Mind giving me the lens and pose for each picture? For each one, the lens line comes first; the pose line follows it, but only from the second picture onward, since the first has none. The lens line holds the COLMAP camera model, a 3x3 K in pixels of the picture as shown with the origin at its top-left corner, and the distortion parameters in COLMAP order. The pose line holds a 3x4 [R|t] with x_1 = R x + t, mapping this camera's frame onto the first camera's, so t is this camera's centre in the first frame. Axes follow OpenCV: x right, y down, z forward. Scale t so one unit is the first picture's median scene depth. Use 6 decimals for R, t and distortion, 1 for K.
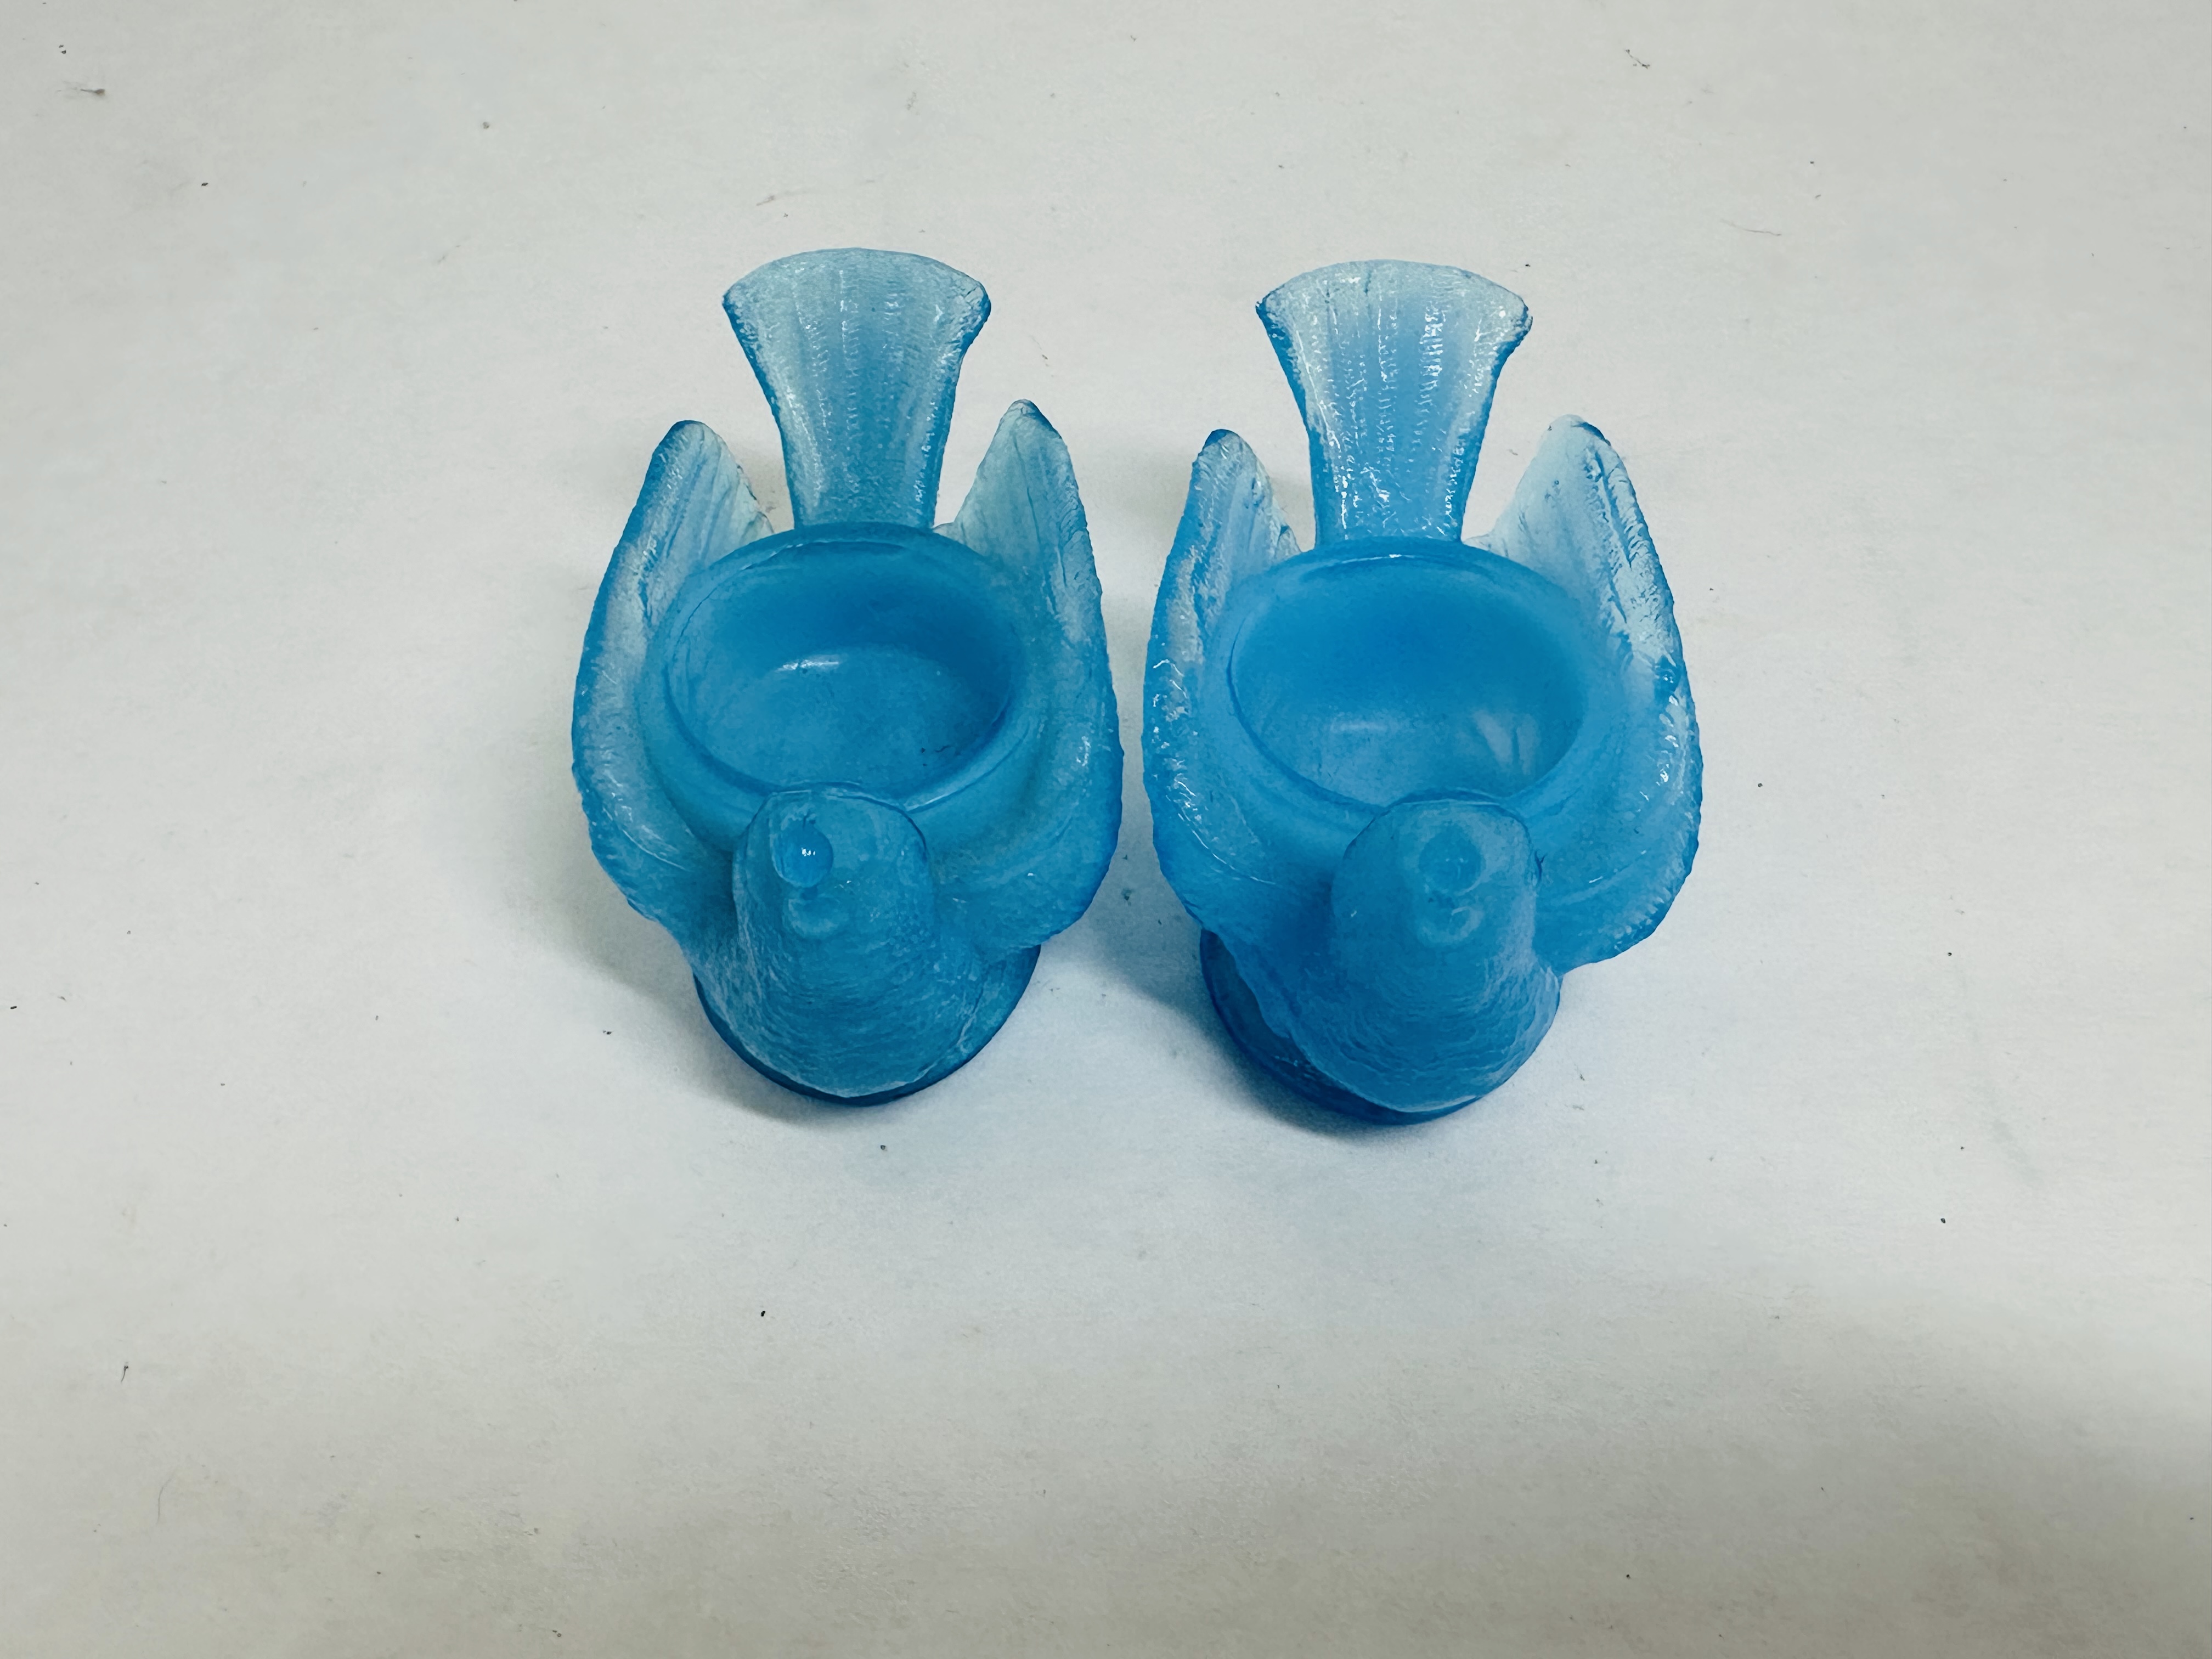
lens RADIAL K [[1973.7, 0, 1112.4], [0, 1973.7, 832.5], [0, 0, 1]] dist [-0.028547, 0.012377]
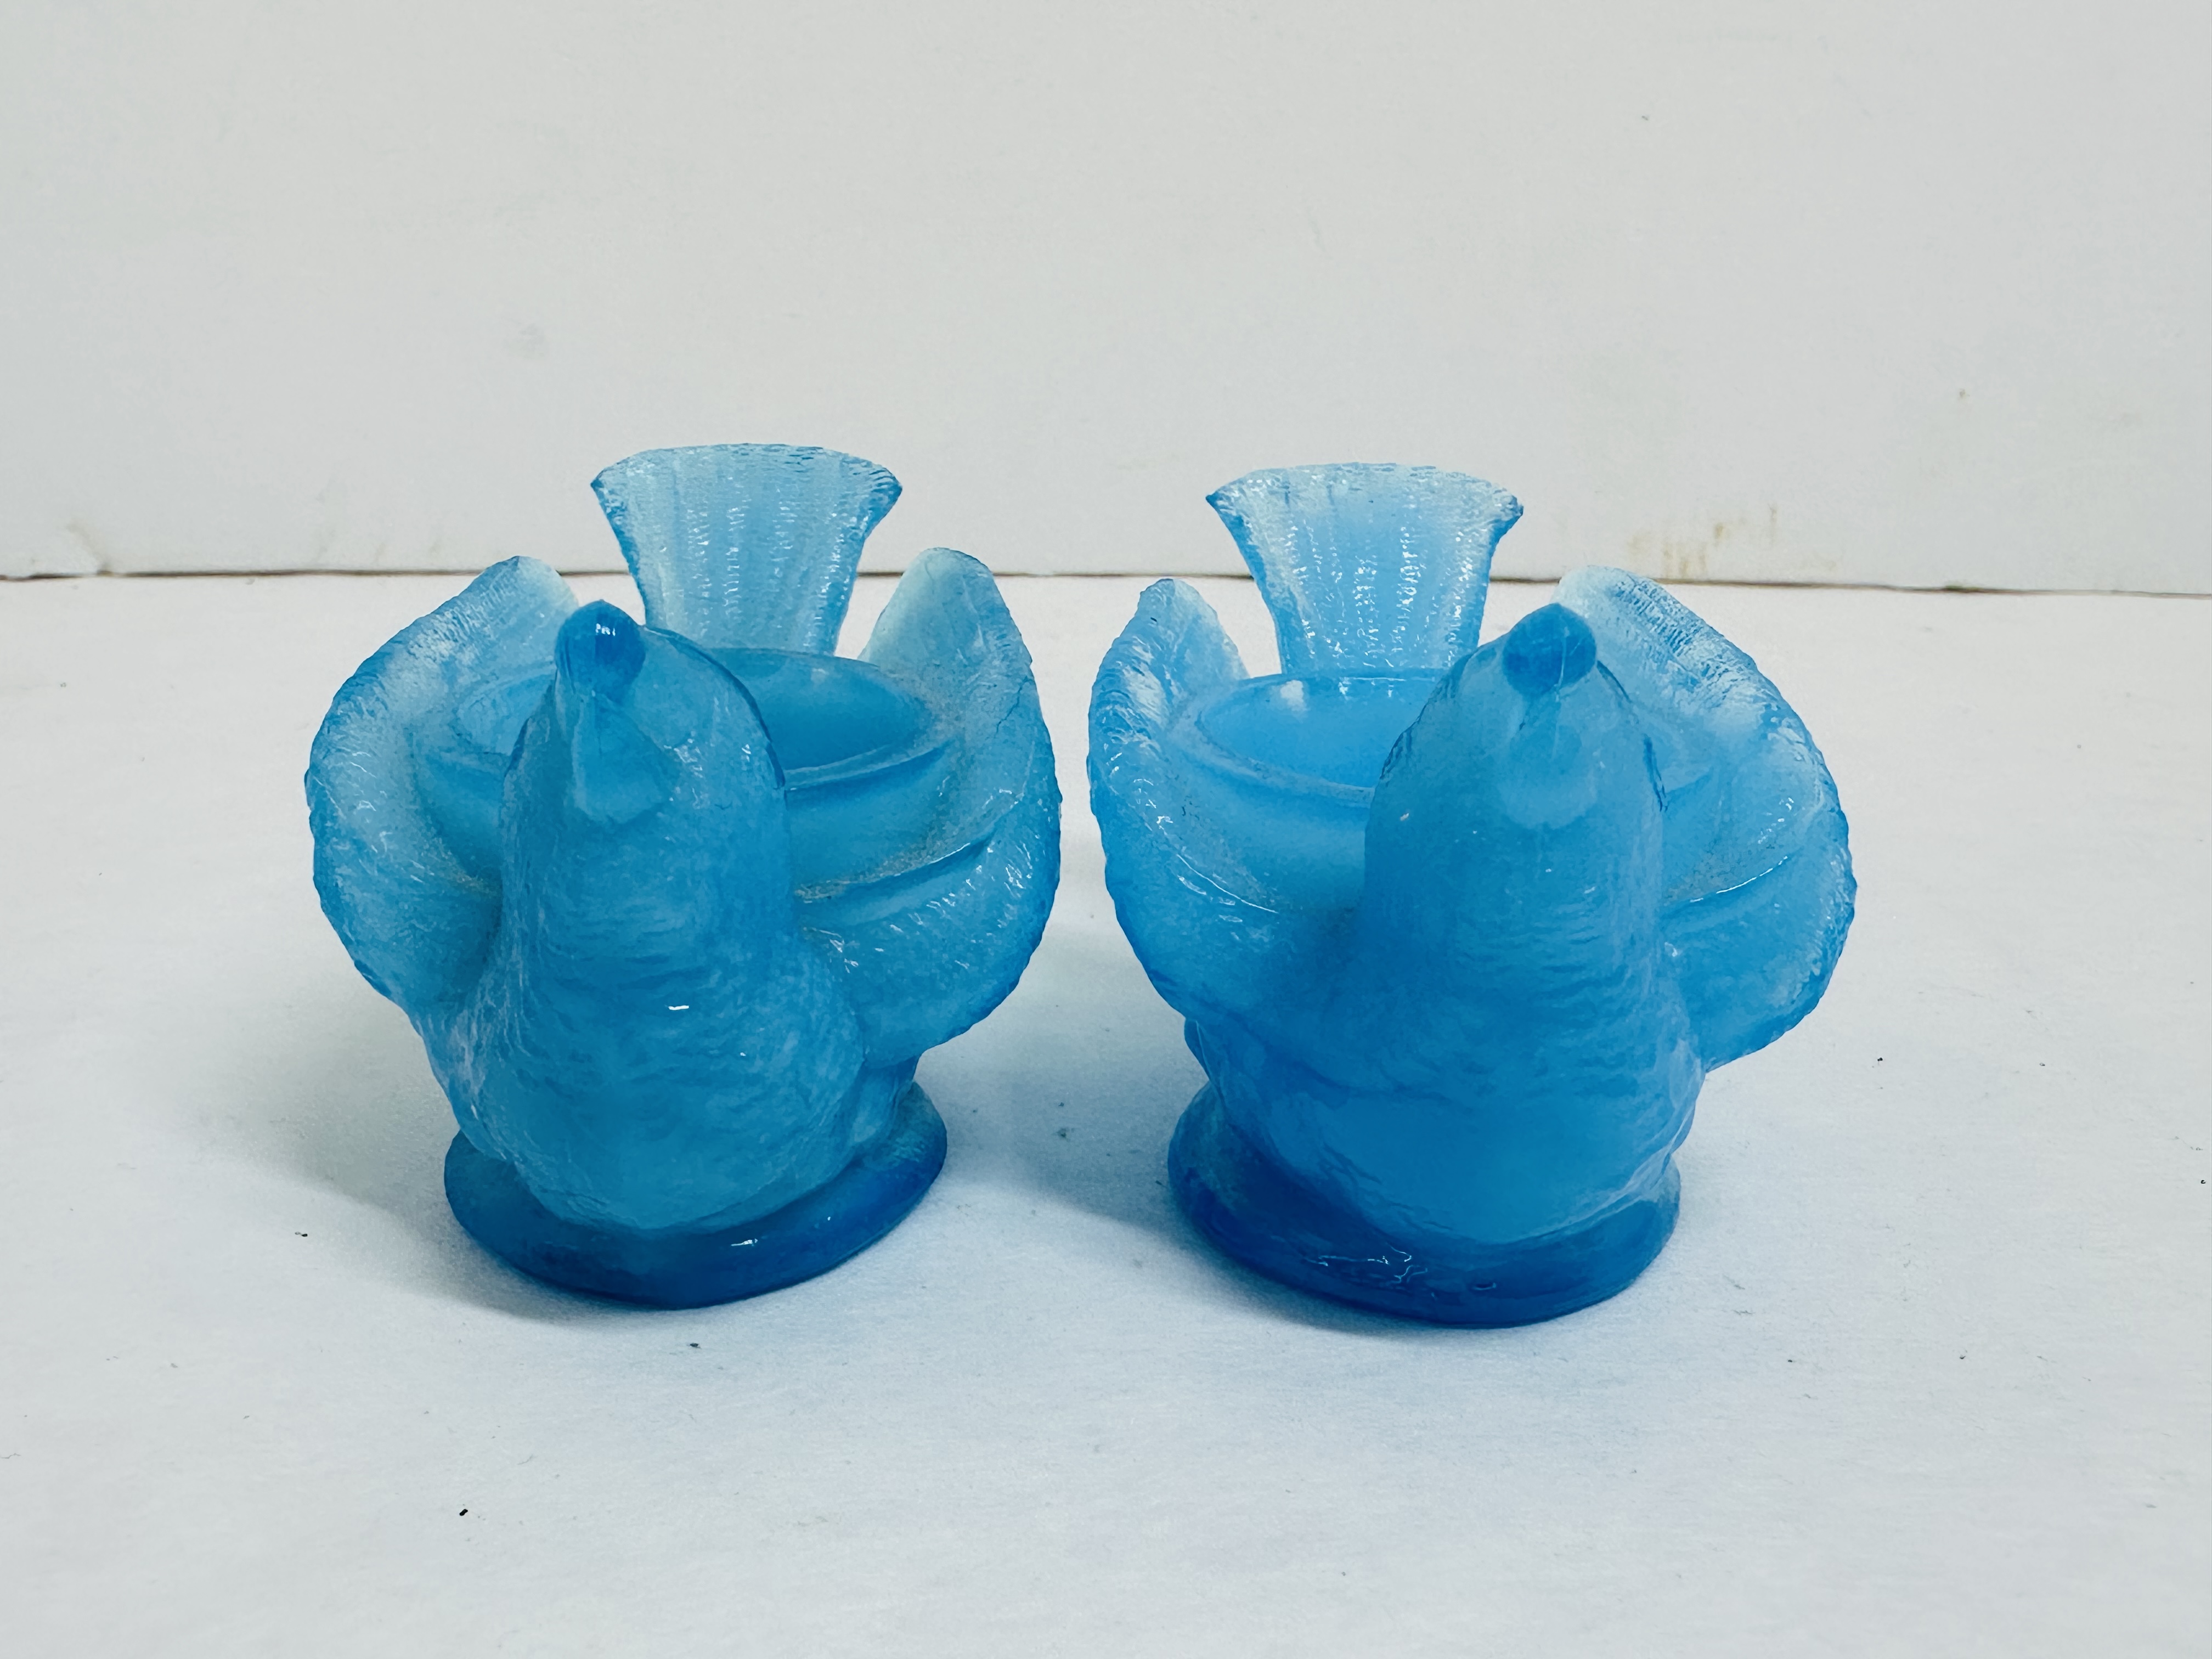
lens RADIAL K [[1973.7, 0, 1105.1], [0, 1973.7, 826.5], [0, 0, 1]] dist [-0.028547, 0.012377]
pose [[0.999321, -0.001920, 0.036783, -0.005668], [0.019120, 0.880598, -0.473479, 0.317571], [-0.031482, 0.473861, 0.880037, 0.350152]]
